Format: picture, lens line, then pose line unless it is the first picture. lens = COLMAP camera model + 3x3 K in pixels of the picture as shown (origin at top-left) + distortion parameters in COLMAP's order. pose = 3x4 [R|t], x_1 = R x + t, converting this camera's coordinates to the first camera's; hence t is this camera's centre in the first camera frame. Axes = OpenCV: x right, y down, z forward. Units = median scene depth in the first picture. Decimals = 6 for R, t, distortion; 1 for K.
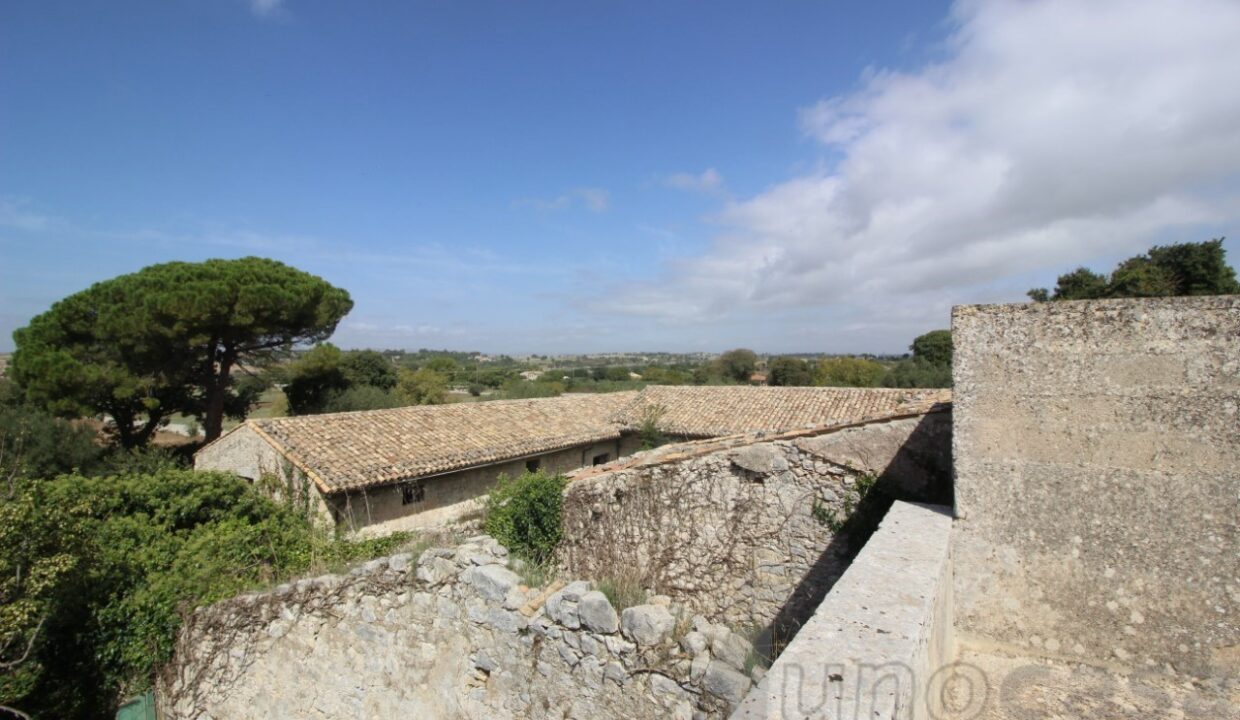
lens RADIAL K [[576.1, 0, 620.8], [0, 576.1, 357.4], [0, 0, 1]] dist [-0.003203, -0.012544]
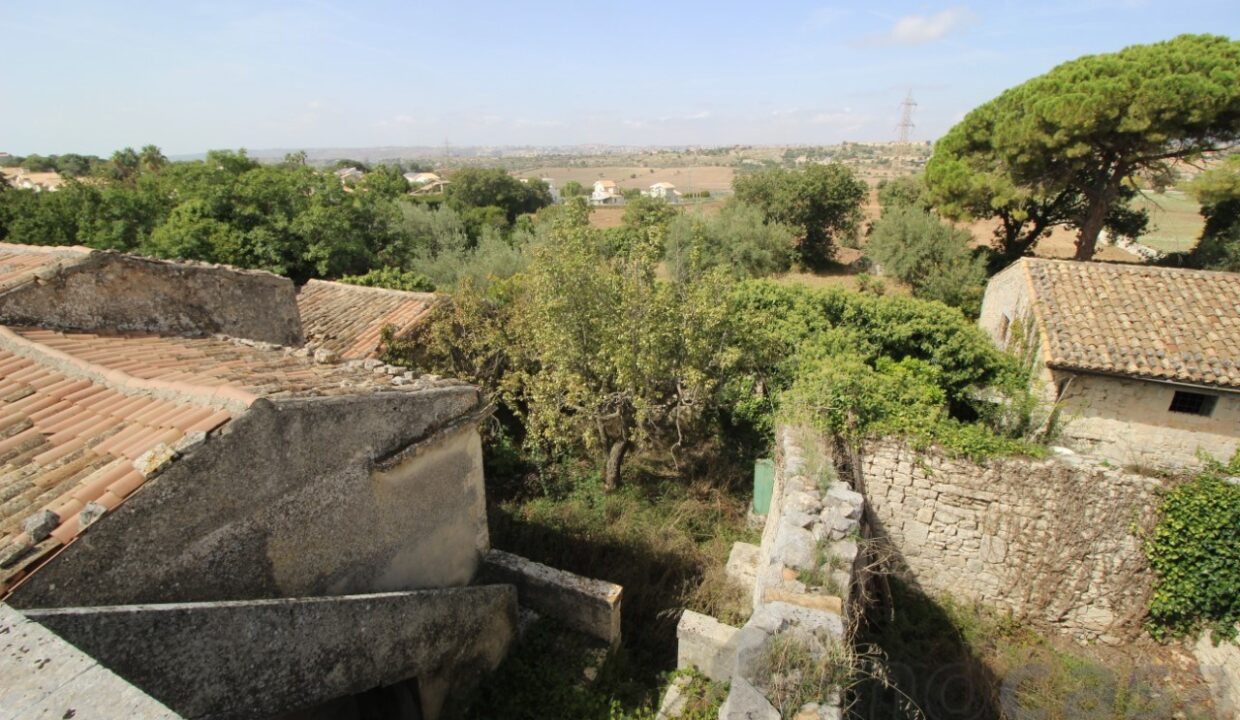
lens RADIAL K [[576.1, 0, 620.8], [0, 576.1, 357.4], [0, 0, 1]] dist [-0.003203, -0.012544]
pose [[0.175886, 0.335910, -0.925326, 0.085333], [0.005854, 0.939606, 0.342207, -0.035105], [0.984393, -0.065606, 0.163297, 0.115063]]
